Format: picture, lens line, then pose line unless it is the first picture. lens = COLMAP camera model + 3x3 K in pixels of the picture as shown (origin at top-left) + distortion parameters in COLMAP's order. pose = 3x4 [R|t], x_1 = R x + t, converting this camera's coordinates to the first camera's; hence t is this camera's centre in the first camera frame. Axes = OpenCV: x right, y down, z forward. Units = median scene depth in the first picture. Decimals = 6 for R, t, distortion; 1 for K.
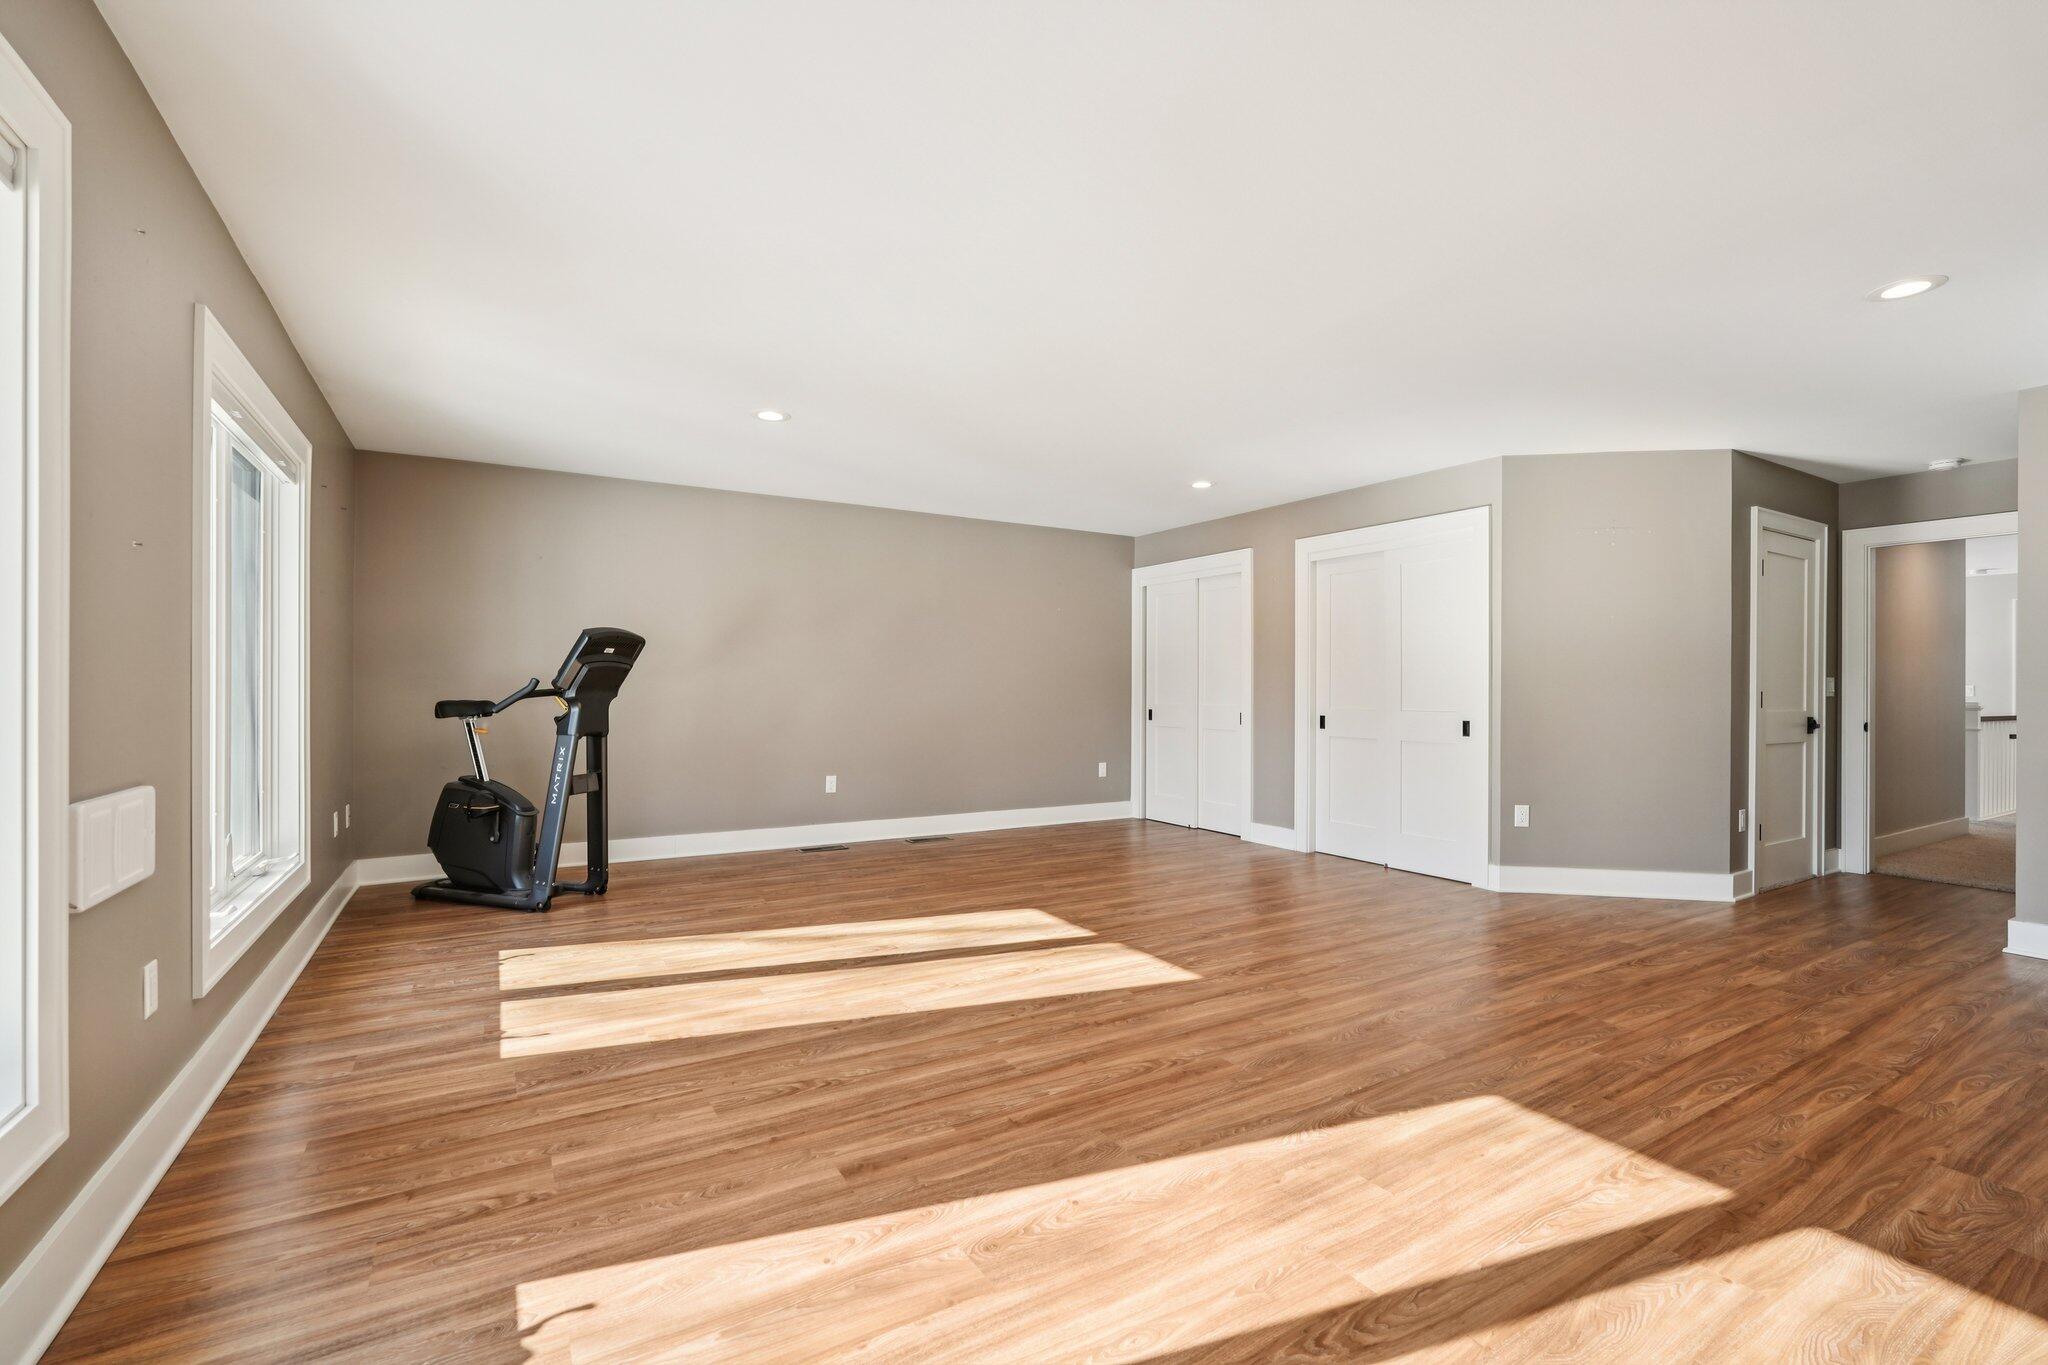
lens RADIAL K [[909.7, 0, 1020.9], [0, 909.7, 683.1], [0, 0, 1]] dist [-0.002005, 0.001338]
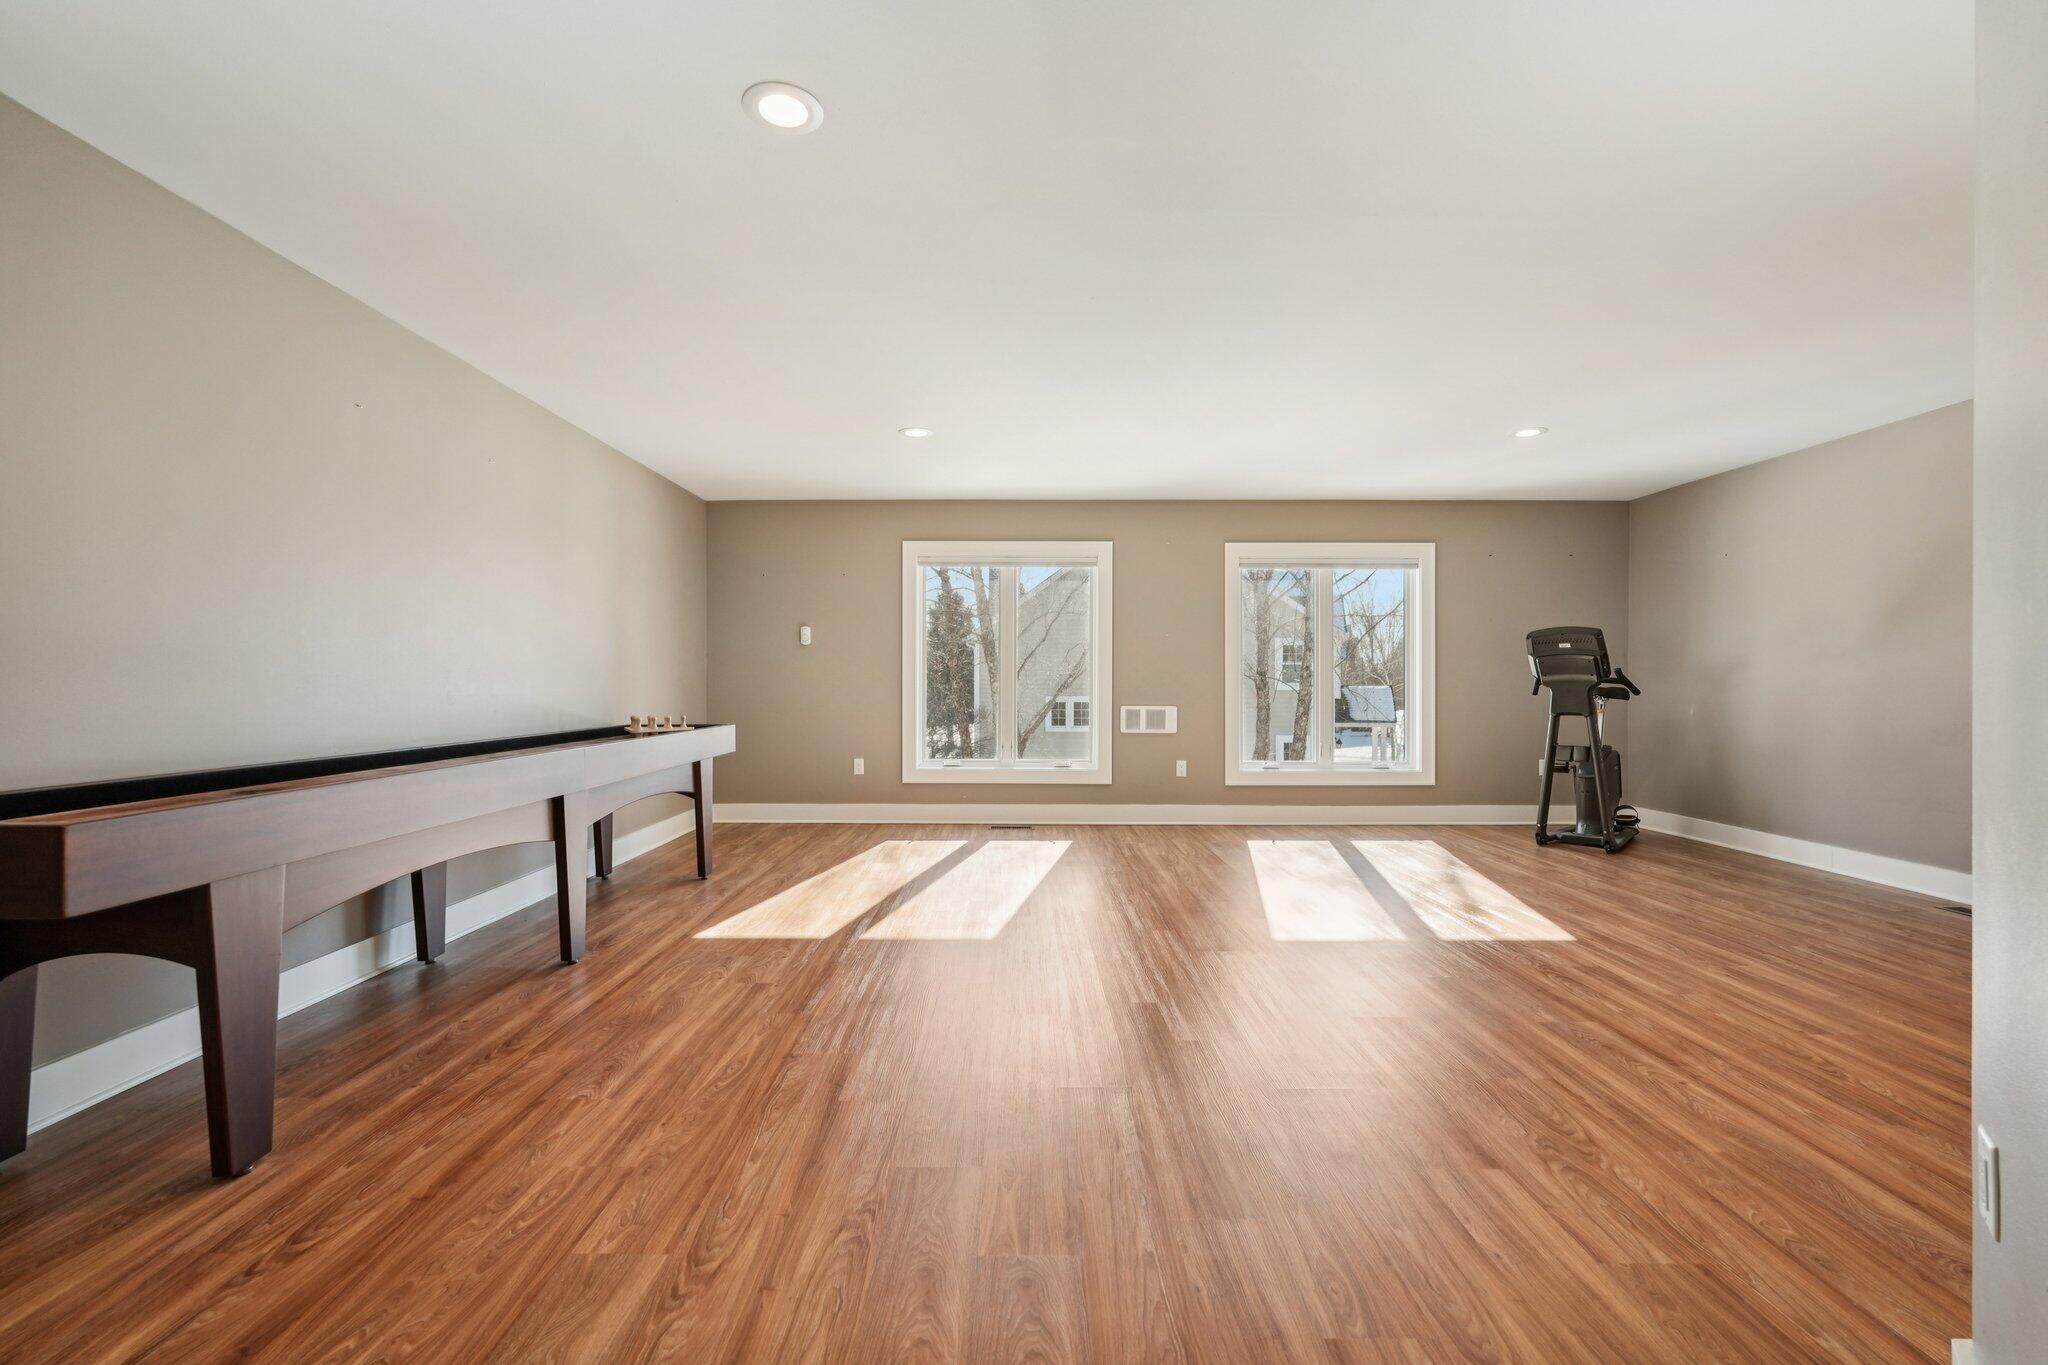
lens RADIAL K [[909.7, 0, 1022.7], [0, 909.7, 680.9], [0, 0, 1]] dist [-0.002005, 0.001338]
pose [[-0.528928, -0.001071, -0.848666, 2.030182], [-0.000491, 0.999999, -0.000956, 0.022755], [0.848667, -0.000089, -0.528928, 2.105880]]
